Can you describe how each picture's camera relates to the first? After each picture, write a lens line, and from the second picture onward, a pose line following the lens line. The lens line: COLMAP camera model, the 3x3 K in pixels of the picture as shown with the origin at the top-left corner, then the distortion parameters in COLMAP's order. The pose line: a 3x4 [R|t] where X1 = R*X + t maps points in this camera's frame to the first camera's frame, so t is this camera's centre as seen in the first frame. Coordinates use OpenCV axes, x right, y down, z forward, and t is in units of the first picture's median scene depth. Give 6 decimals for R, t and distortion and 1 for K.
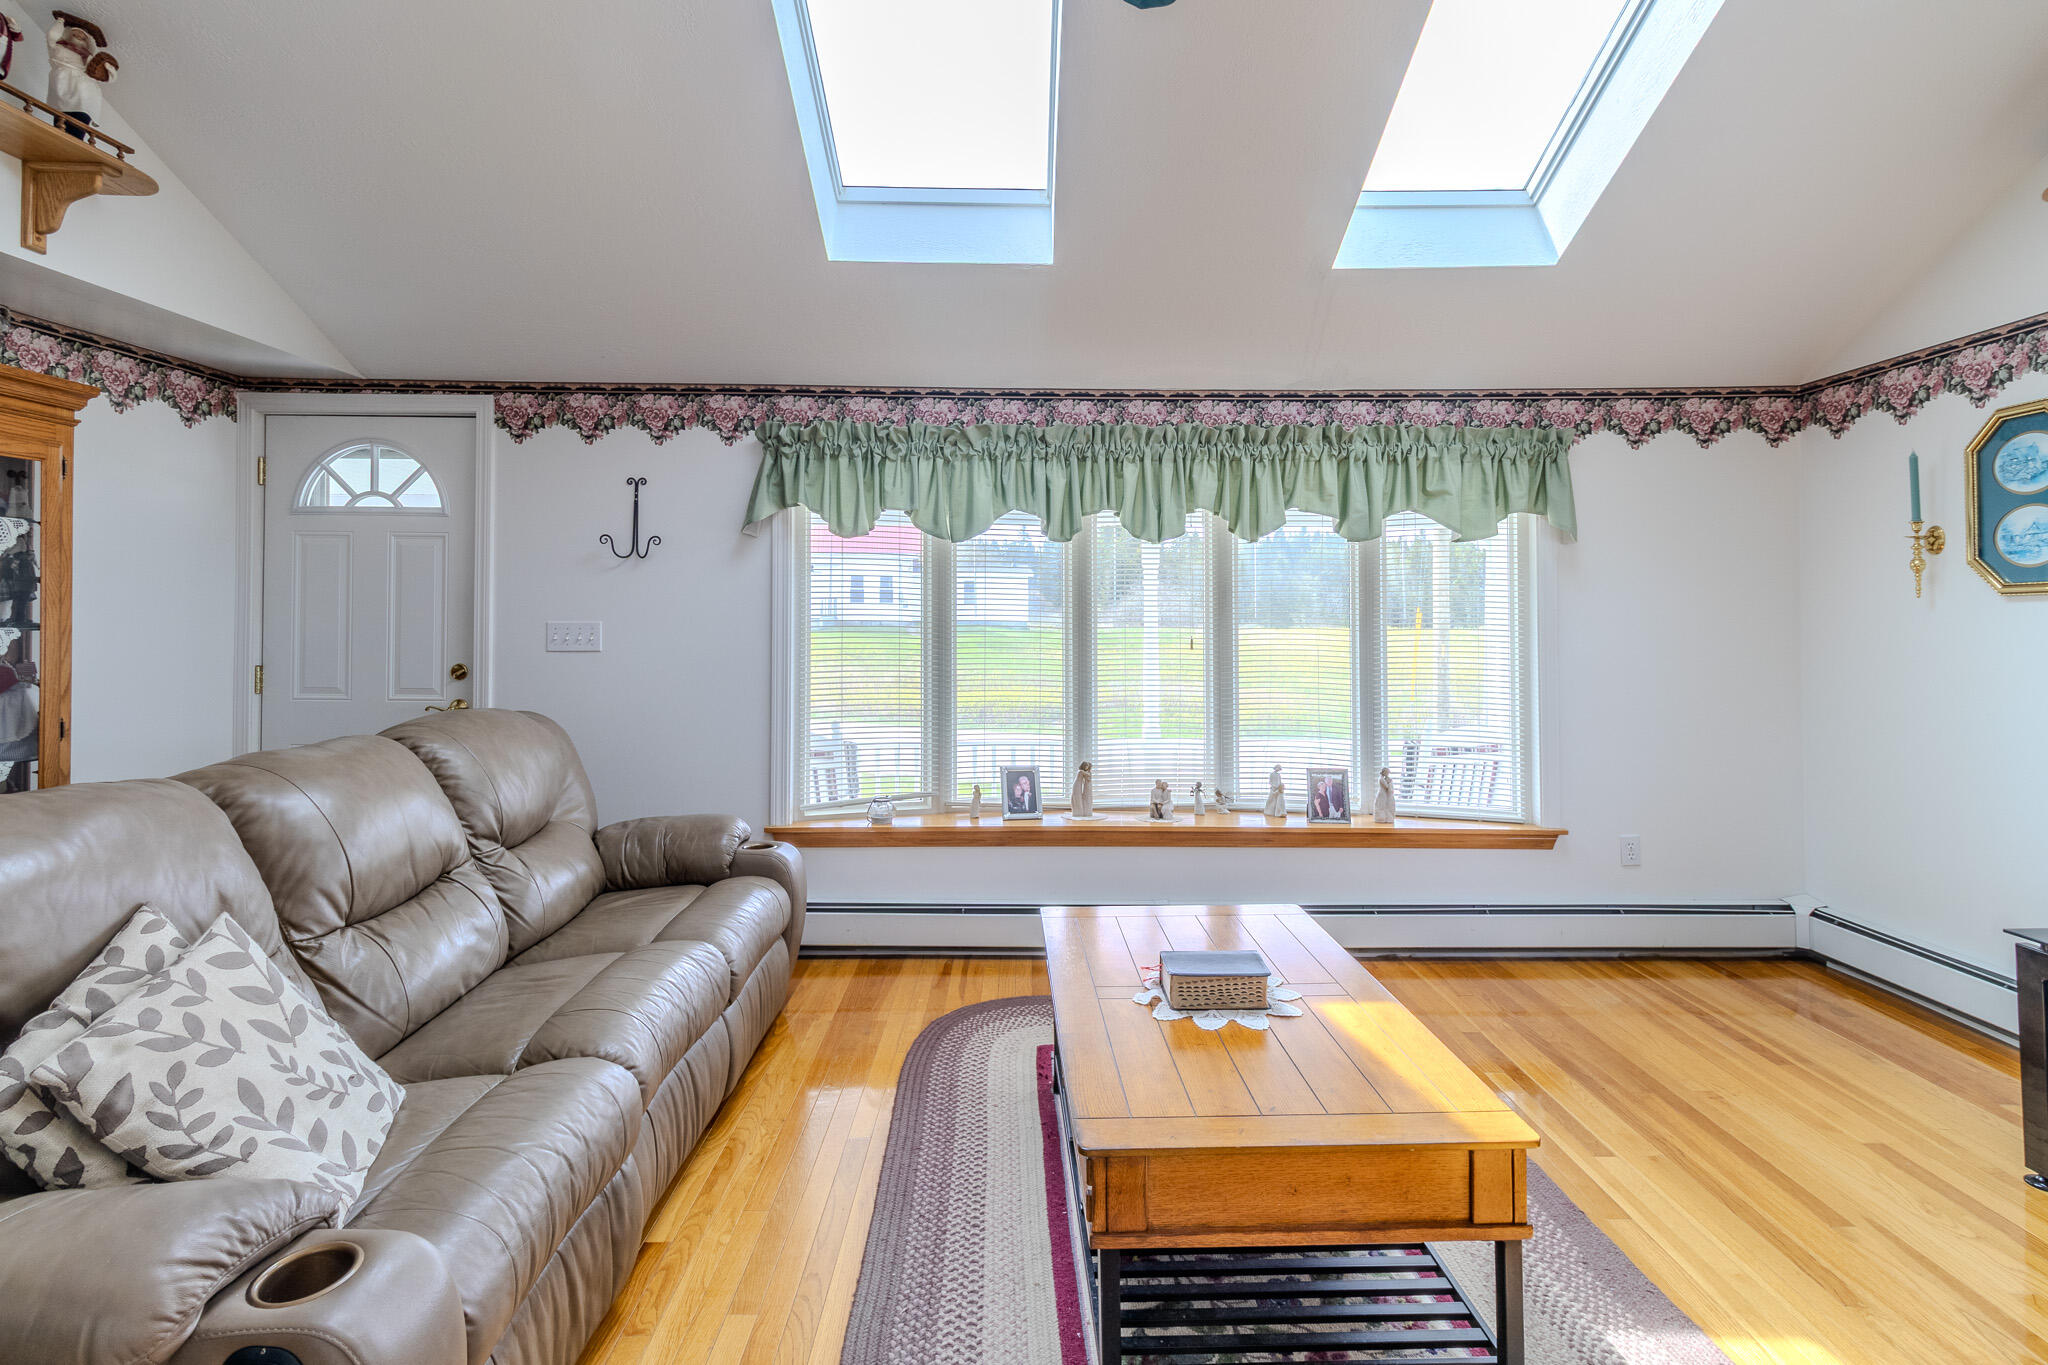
lens RADIAL K [[983.0, 0, 1024.4], [0, 983.0, 600.5], [0, 0, 1]] dist [0.003985, 0.000978]
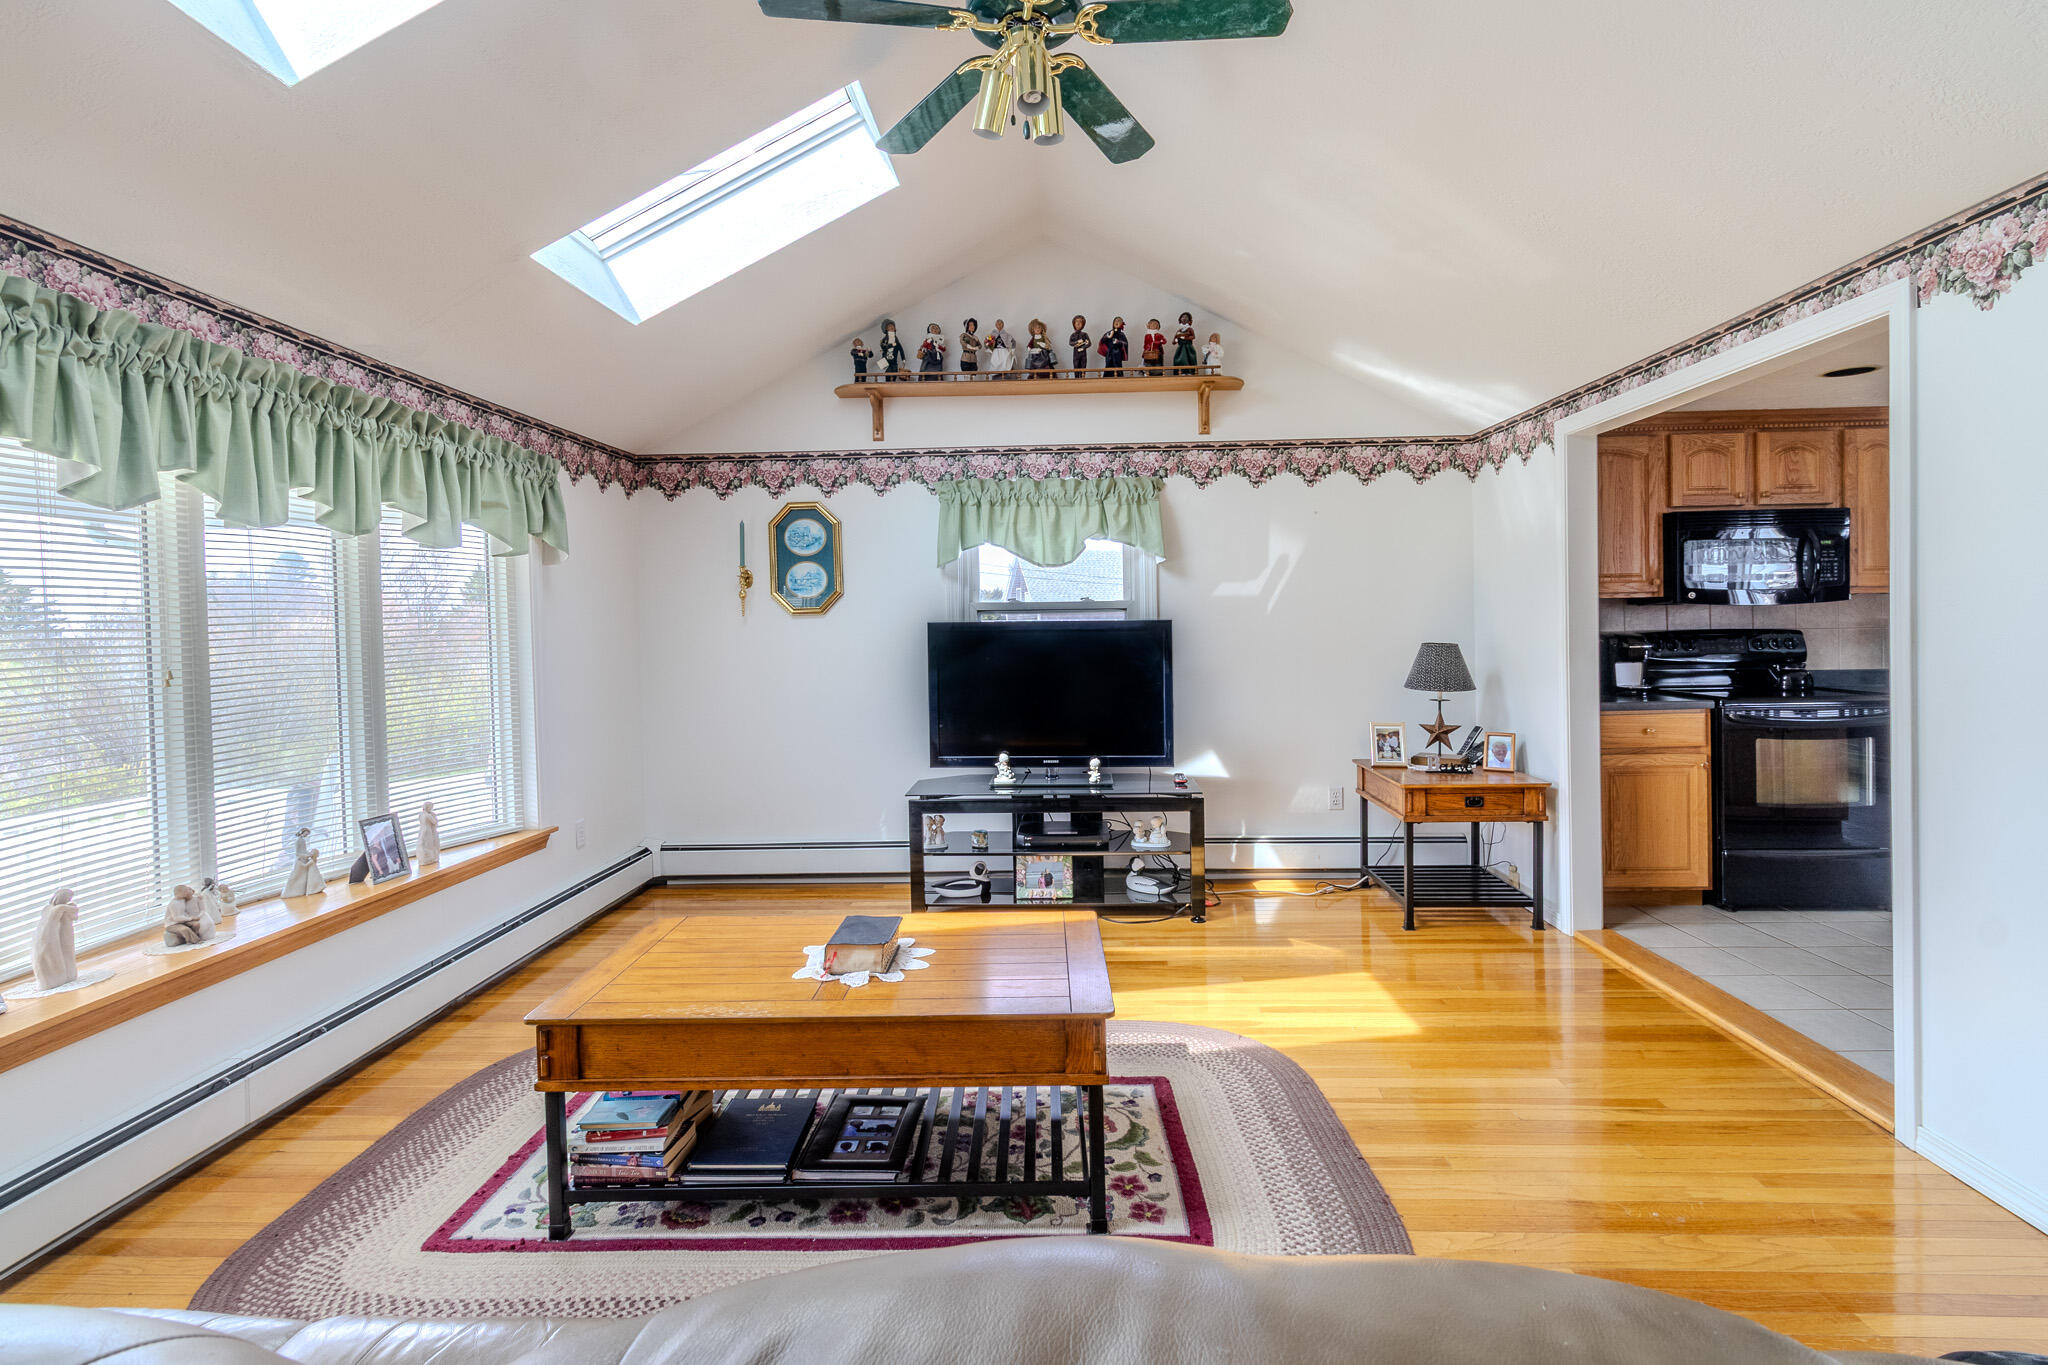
lens RADIAL K [[985.4, 0, 1034.2], [0, 985.4, 648.2], [0, 0, 1]] dist [0.003760, 0.000706]
pose [[0.040554, -0.023853, 0.998893, -0.525859], [0.000103, 0.999715, 0.023868, 0.008335], [-0.999177, -0.000865, 0.040545, 0.427789]]
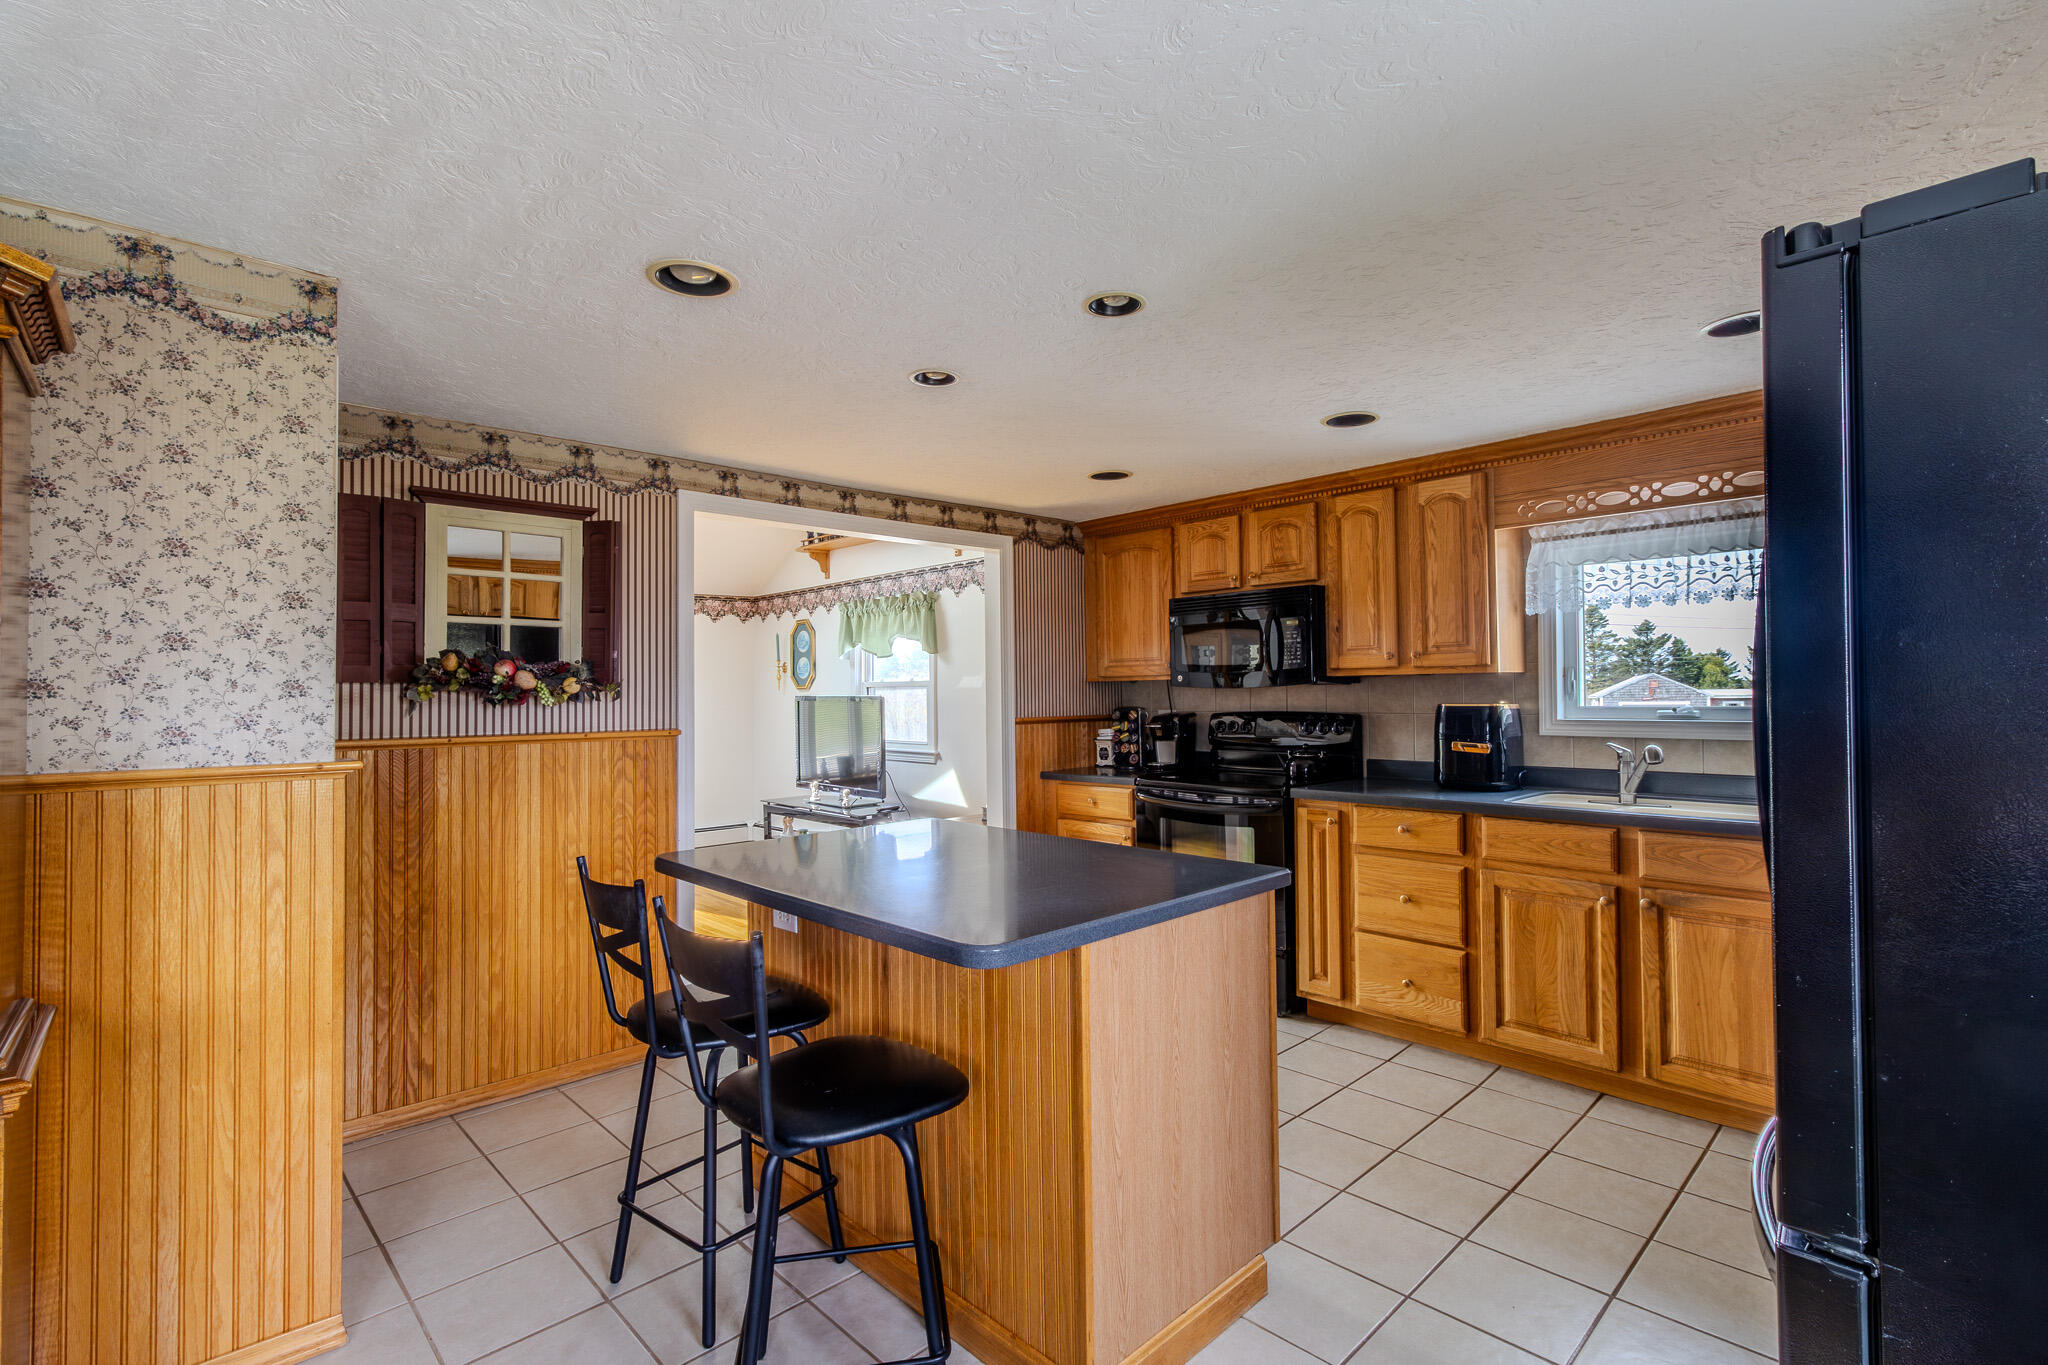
lens RADIAL K [[949.4, 0, 1030.6], [0, 949.4, 673.3], [0, 0, 1]] dist [0.001087, 0.000883]
pose [[0.732329, 0.004109, 0.680939, -0.249711], [0.000578, 0.999978, -0.006656, -0.025895], [-0.680951, 0.005268, 0.732310, -1.080054]]
